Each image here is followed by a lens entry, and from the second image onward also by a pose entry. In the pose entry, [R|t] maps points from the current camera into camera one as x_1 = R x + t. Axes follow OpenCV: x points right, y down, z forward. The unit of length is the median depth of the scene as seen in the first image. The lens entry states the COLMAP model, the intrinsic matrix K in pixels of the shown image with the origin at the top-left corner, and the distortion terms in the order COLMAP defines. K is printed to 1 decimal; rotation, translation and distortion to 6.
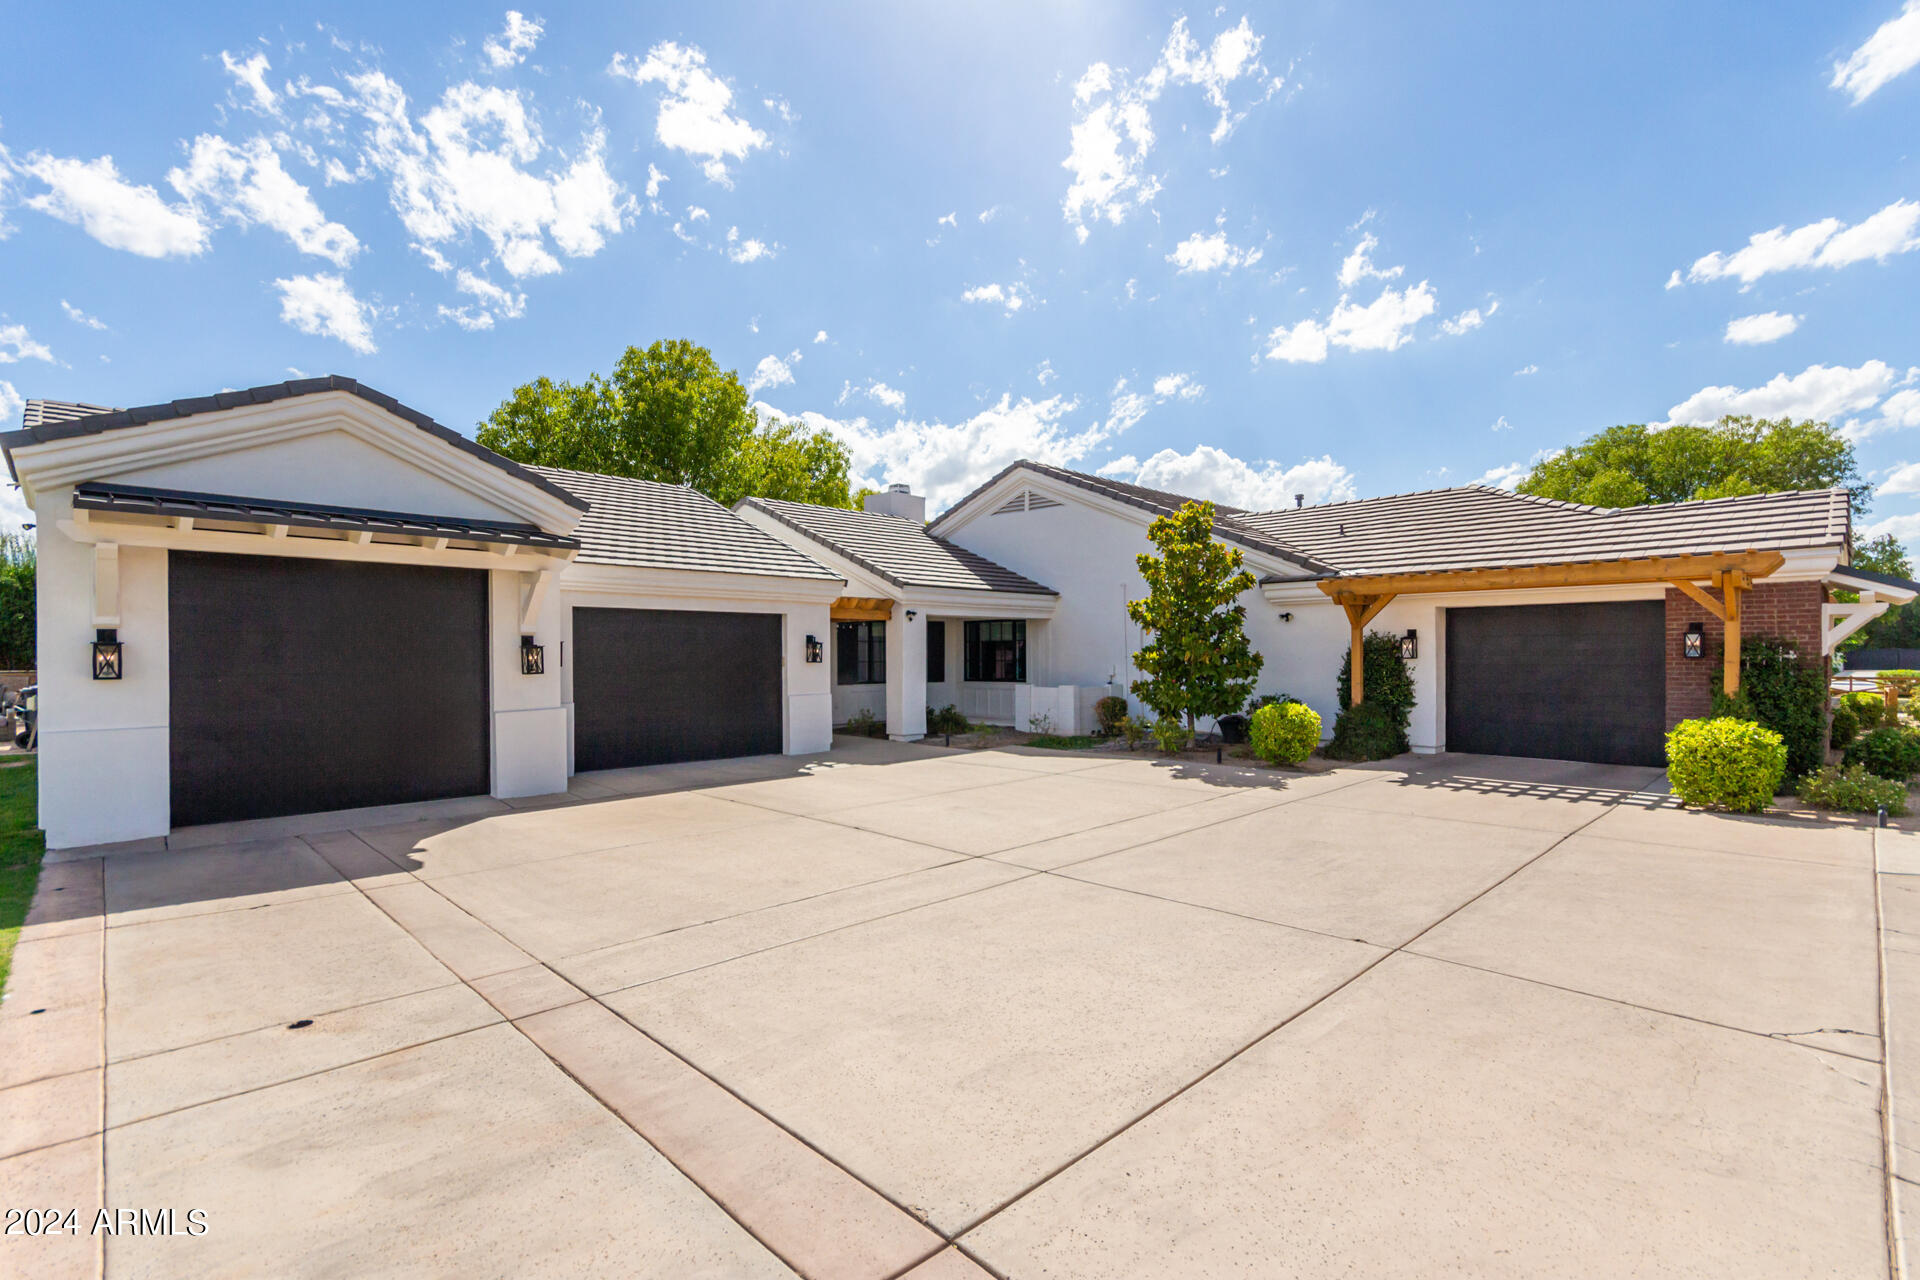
lens RADIAL K [[880.3, 0, 959.2], [0, 880.3, 643.6], [0, 0, 1]] dist [0.004162, 0.000853]
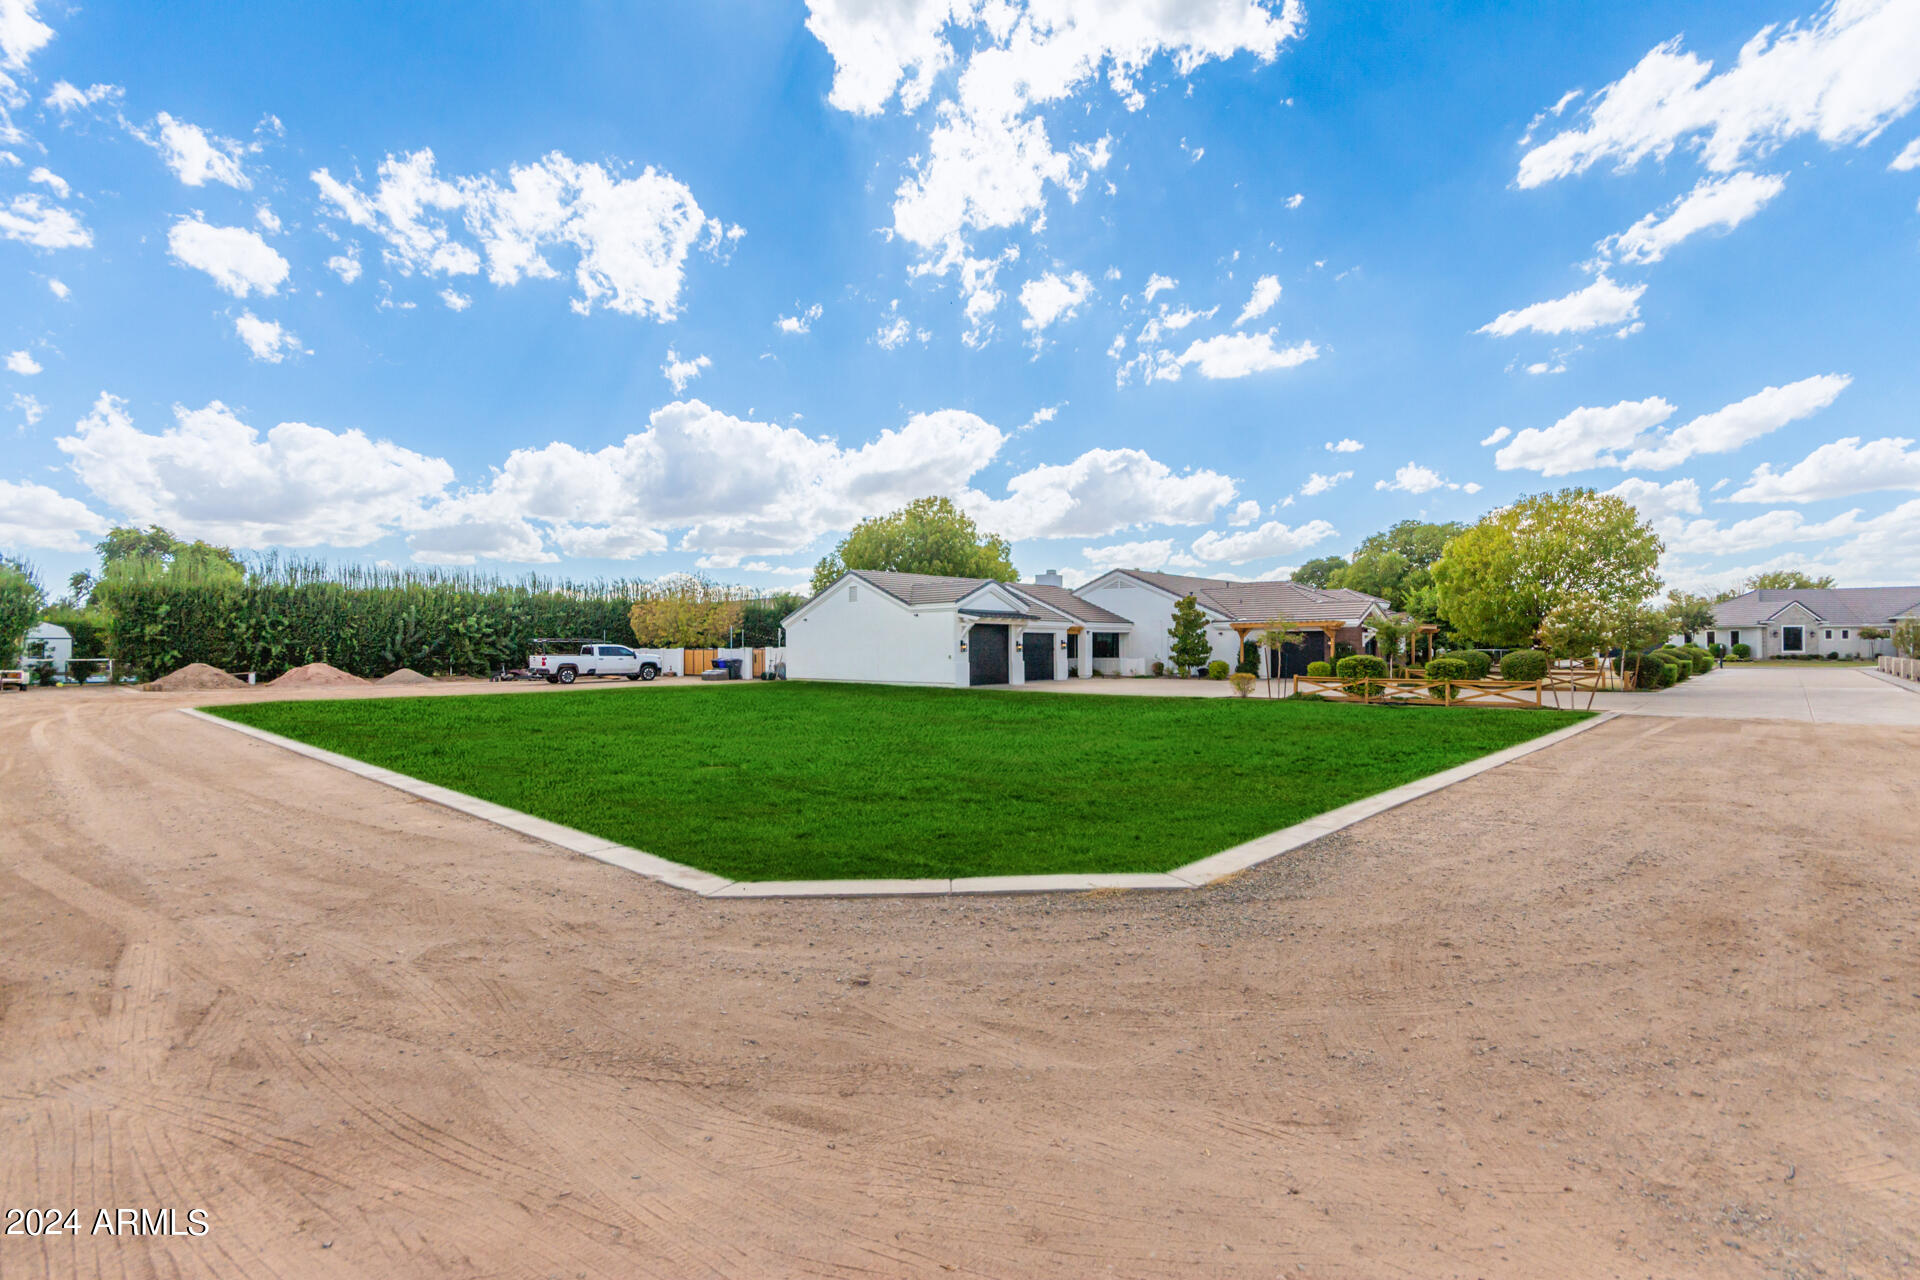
lens RADIAL K [[880.3, 0, 960.5], [0, 880.3, 645.8], [0, 0, 1]] dist [0.004162, 0.000853]
pose [[0.998823, -0.001268, 0.048491, -0.641928], [0.000783, 0.999949, 0.010021, -0.019315], [-0.048501, -0.009971, 0.998773, -1.902467]]
